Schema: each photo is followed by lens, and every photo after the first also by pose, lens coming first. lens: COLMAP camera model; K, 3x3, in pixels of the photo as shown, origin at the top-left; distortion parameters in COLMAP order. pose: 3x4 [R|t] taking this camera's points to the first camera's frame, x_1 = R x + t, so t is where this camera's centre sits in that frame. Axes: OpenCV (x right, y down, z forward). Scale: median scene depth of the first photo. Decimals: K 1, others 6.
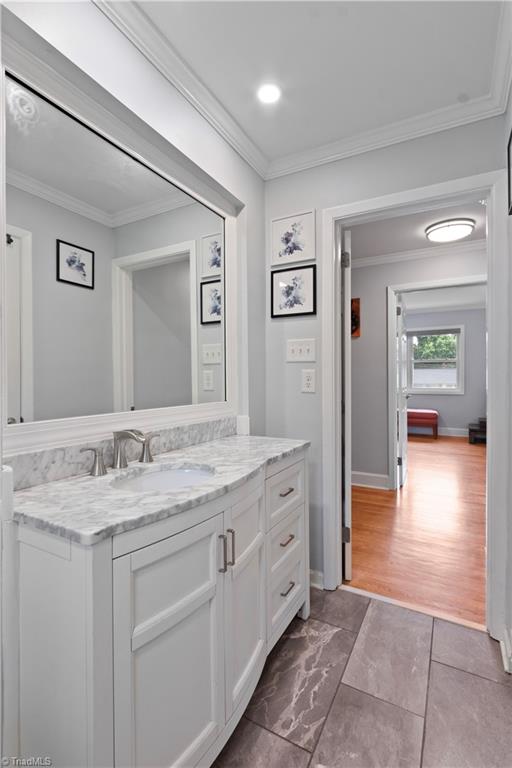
lens RADIAL K [[361.3, 0, 255.4], [0, 361.3, 380.8], [0, 0, 1]] dist [-0.004218, -0.000096]
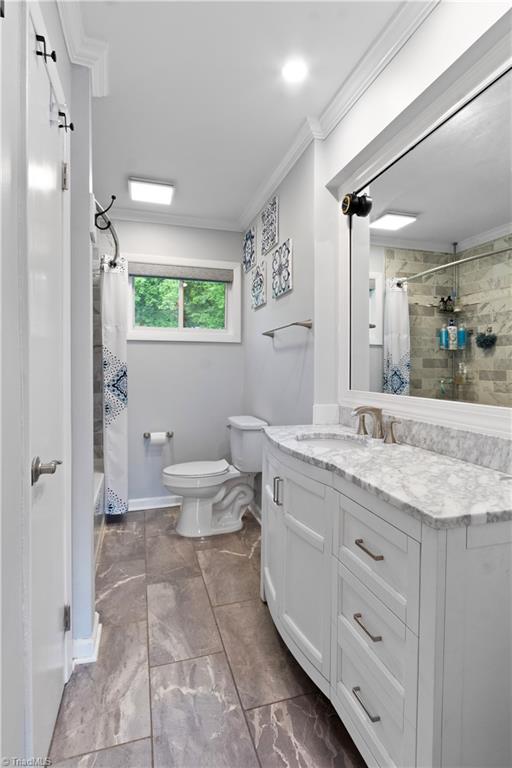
lens RADIAL K [[385.5, 0, 254.1], [0, 385.5, 382.9], [0, 0, 1]] dist [0.001226, 0.000080]
pose [[-0.695830, 0.031061, -0.717535, 0.803380], [-0.006157, 0.998770, 0.049206, -0.007014], [0.718180, 0.038657, -0.694783, 1.530880]]
